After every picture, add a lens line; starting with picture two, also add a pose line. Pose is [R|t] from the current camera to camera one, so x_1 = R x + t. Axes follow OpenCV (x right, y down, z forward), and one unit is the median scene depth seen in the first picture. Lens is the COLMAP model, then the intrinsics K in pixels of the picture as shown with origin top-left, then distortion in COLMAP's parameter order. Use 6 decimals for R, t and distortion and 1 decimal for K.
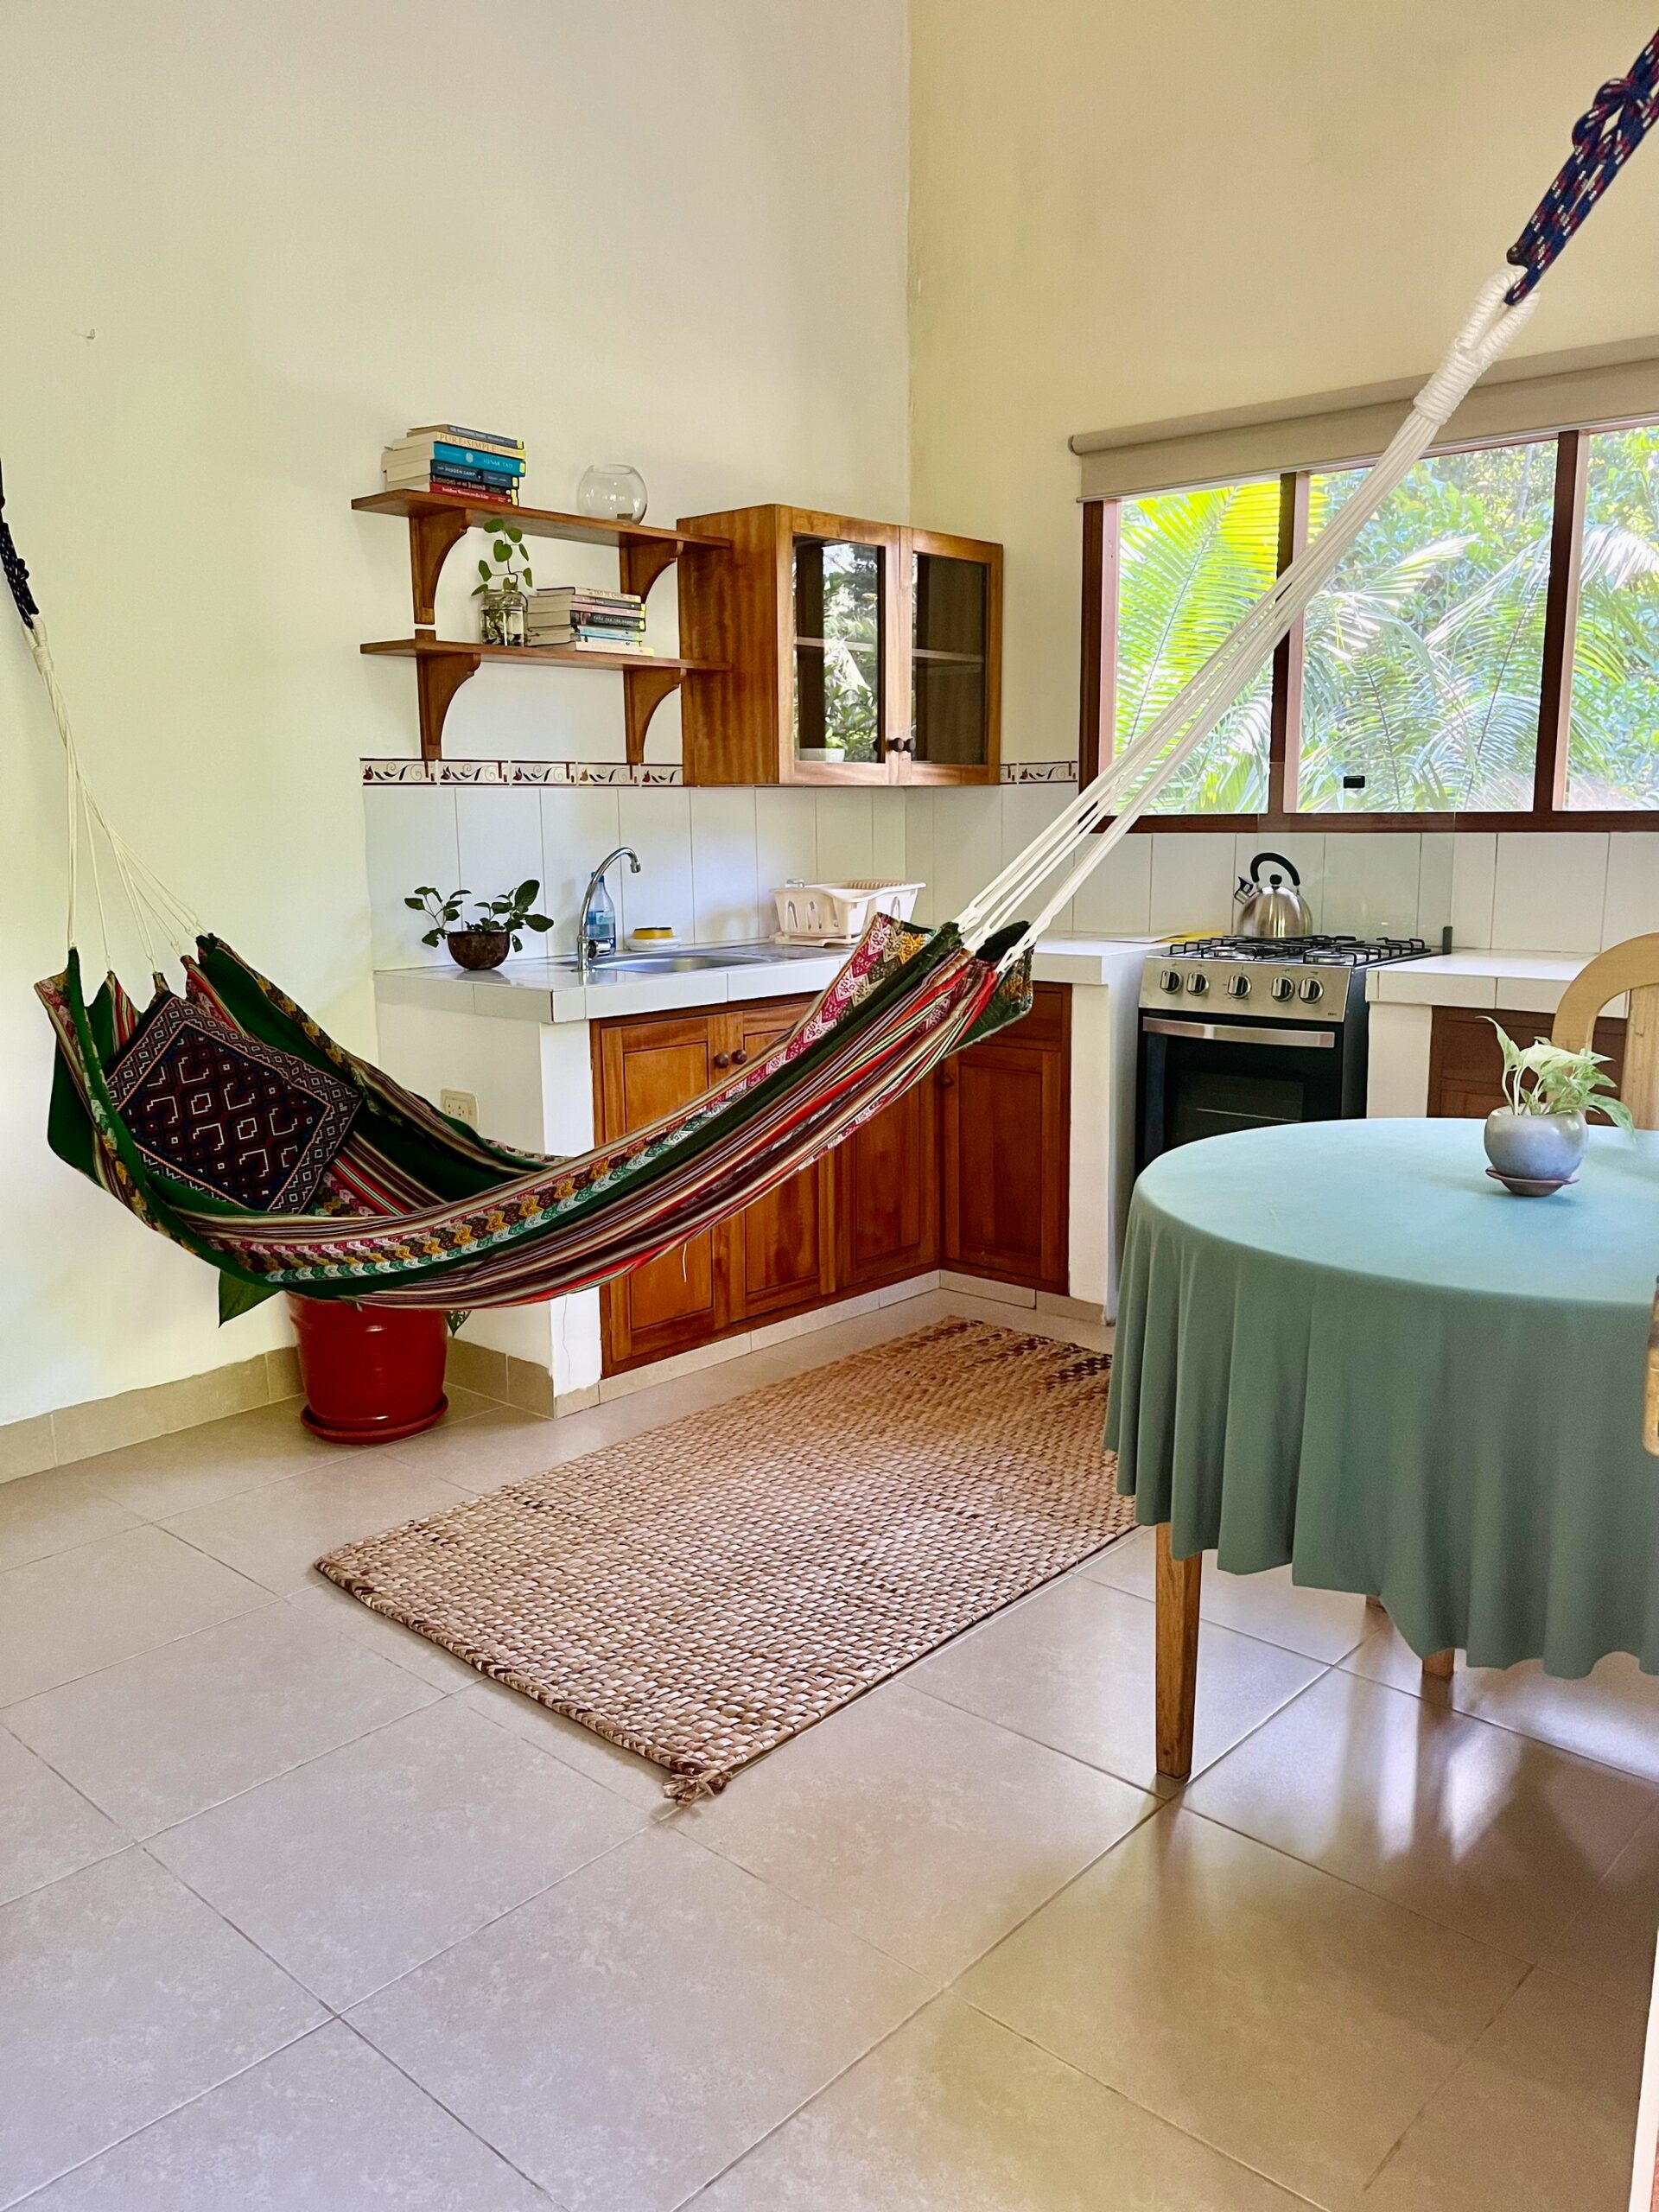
lens RADIAL K [[1668.8, 0, 829.5], [0, 1668.8, 1106.0], [0, 0, 1]] dist [0.049967, -0.051965]
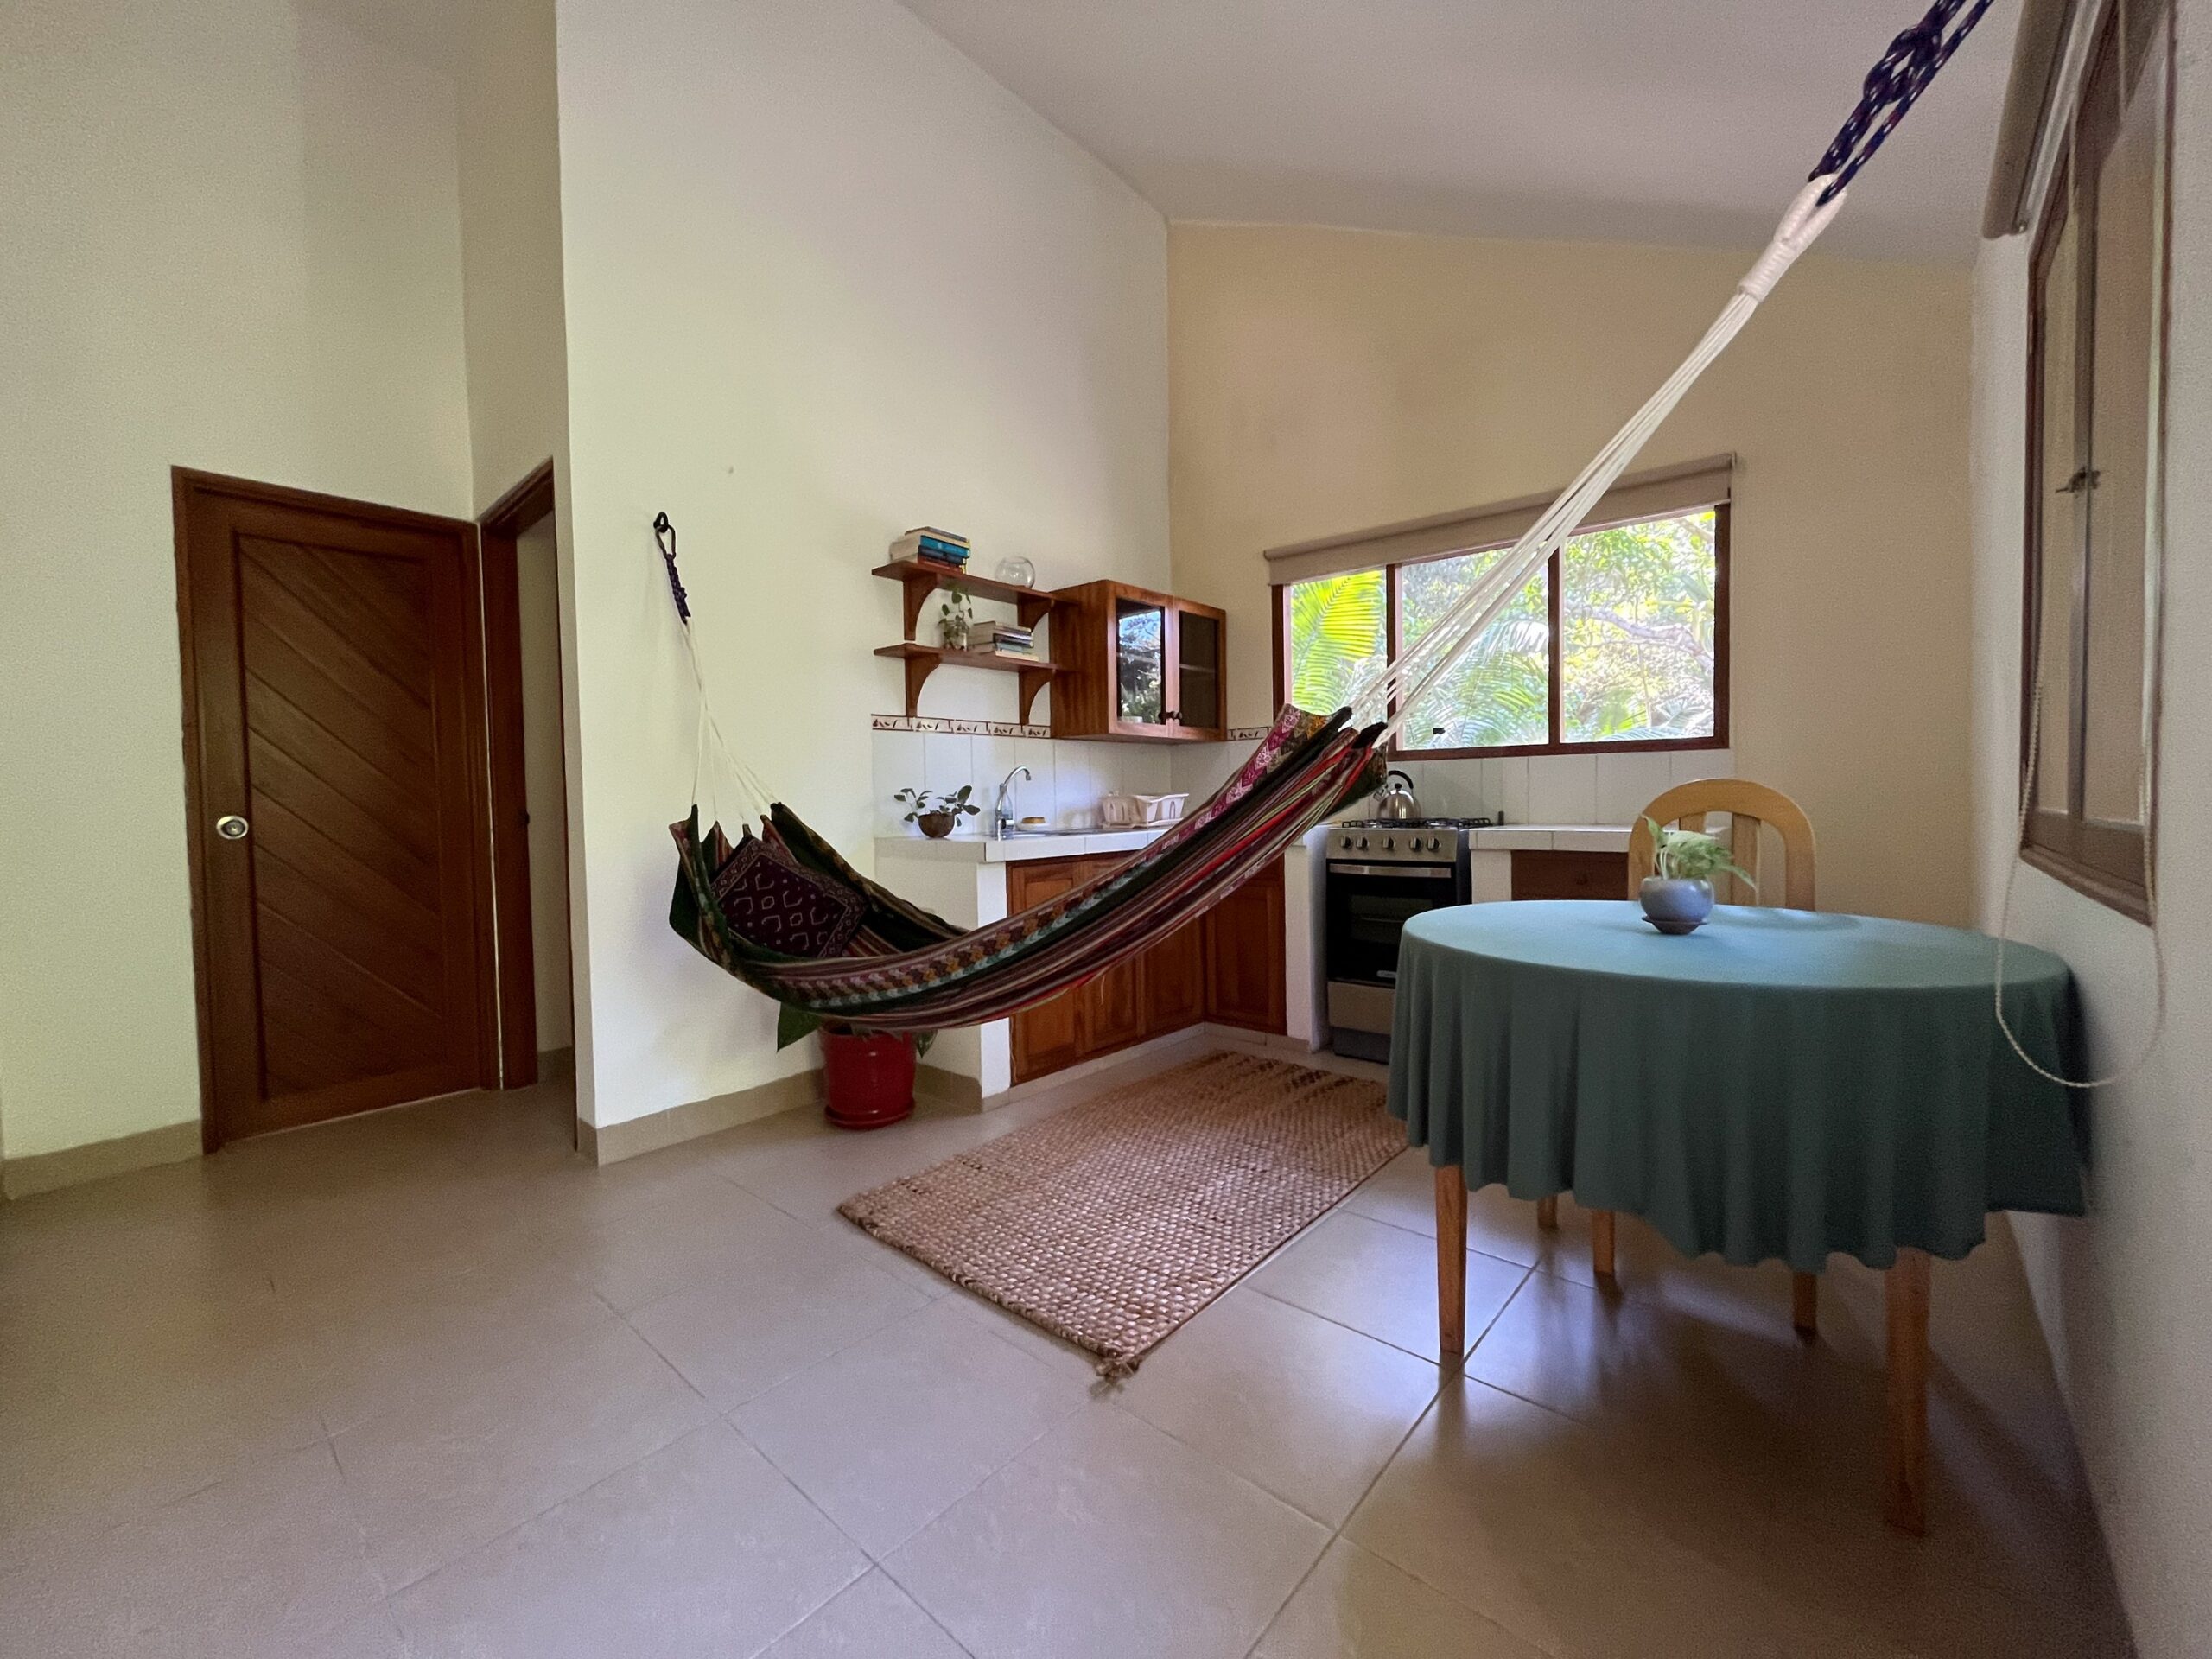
lens RADIAL K [[890.8, 0, 1097.2], [0, 890.8, 820.4], [0, 0, 1]] dist [0.000703, -0.000054]
pose [[0.999889, -0.007032, 0.013145, -0.060643], [0.008922, 0.988687, -0.149730, 0.037600], [-0.011943, 0.149830, 0.988640, 0.113364]]
